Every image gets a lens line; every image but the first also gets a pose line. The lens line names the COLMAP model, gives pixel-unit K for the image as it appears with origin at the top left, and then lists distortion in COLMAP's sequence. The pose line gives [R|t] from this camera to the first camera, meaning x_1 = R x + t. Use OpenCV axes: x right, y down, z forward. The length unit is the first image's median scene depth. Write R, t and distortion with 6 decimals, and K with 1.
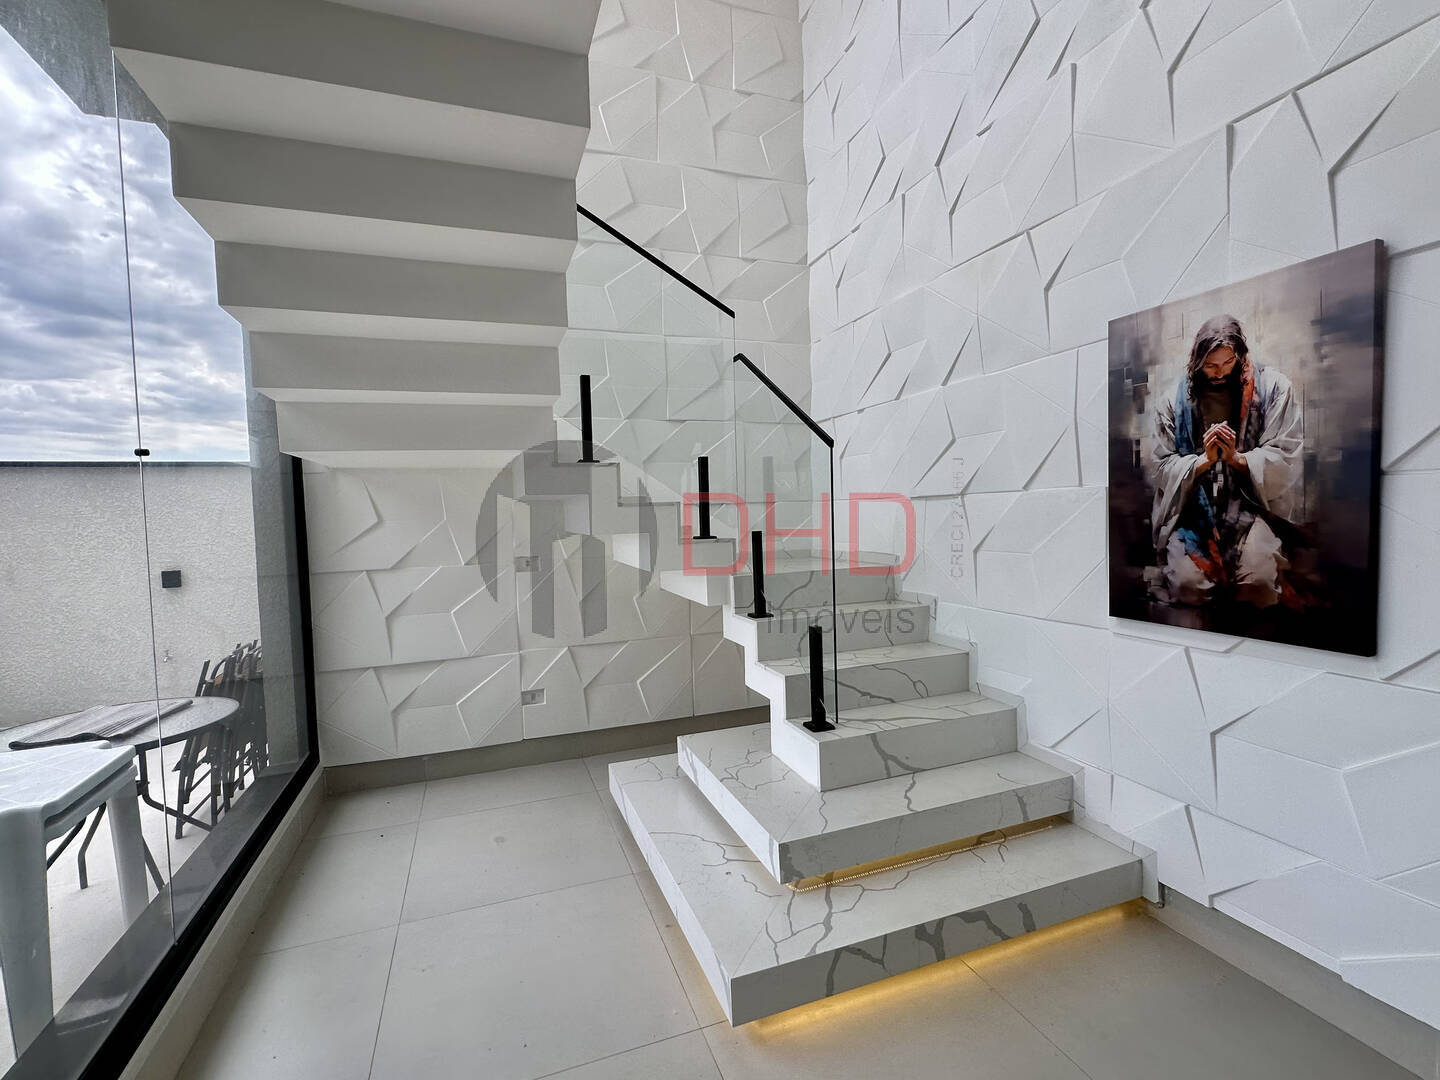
lens RADIAL K [[656.0, 0, 722.6], [0, 656.0, 538.1], [0, 0, 1]] dist [-0.002356, -0.000890]
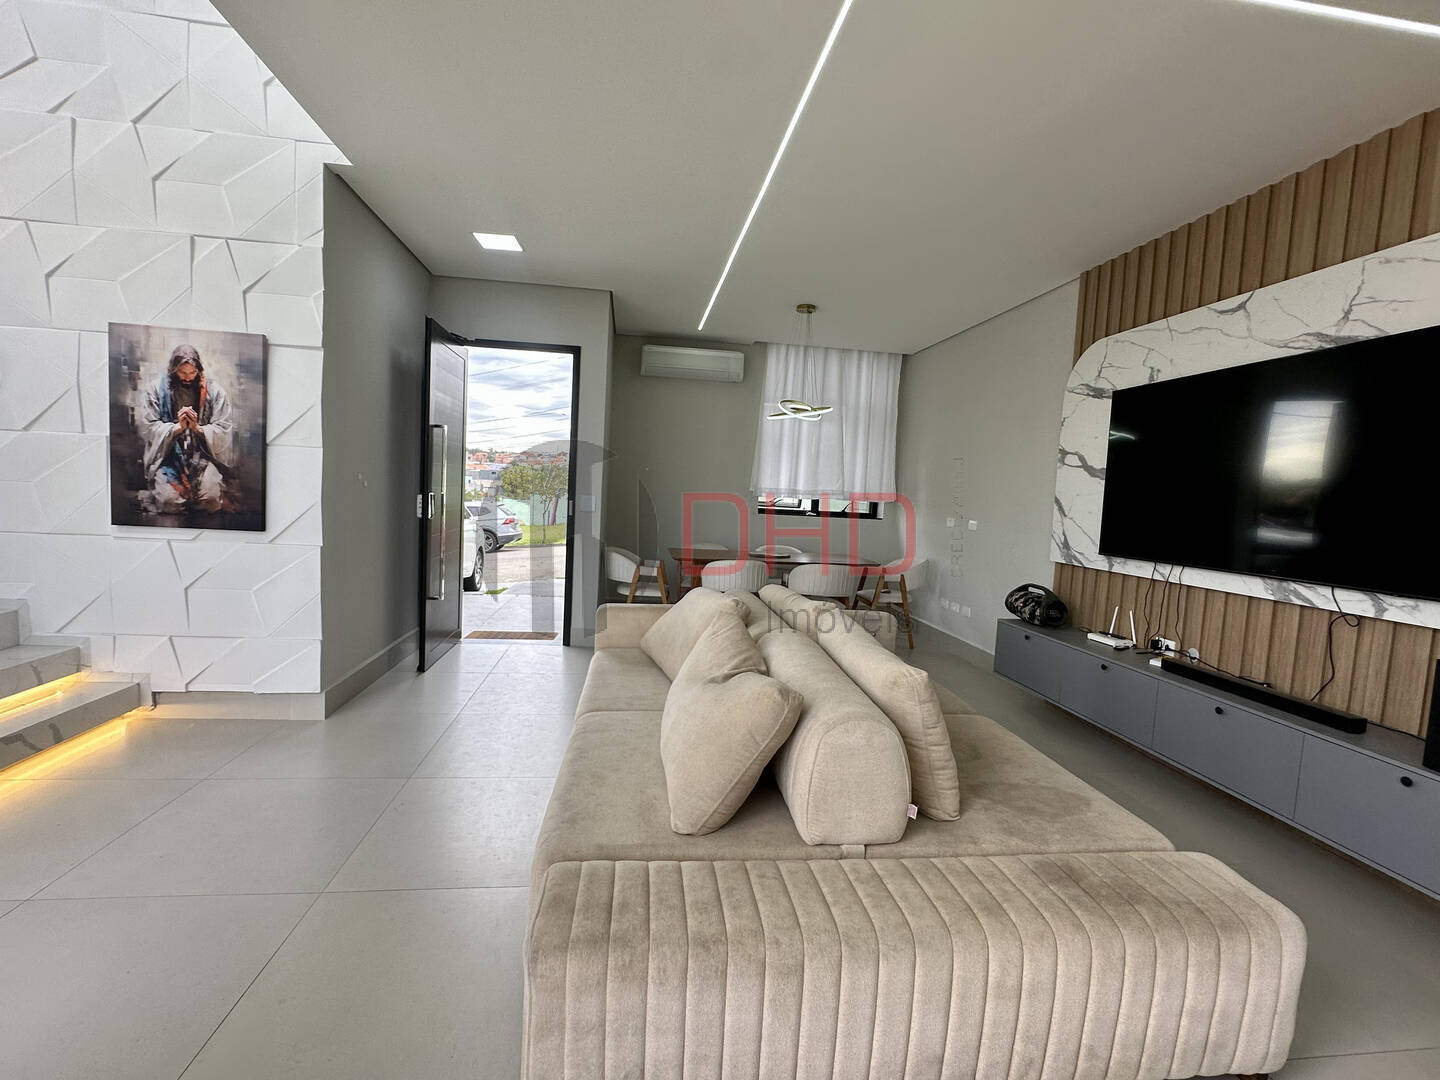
lens RADIAL K [[656.0, 0, 723.4], [0, 656.0, 533.6], [0, 0, 1]] dist [-0.002356, -0.000890]
pose [[0.227293, -0.039362, 0.973031, -0.600446], [-0.023140, 0.998682, 0.045805, 0.046270], [-0.973552, -0.032927, 0.226082, -0.761205]]
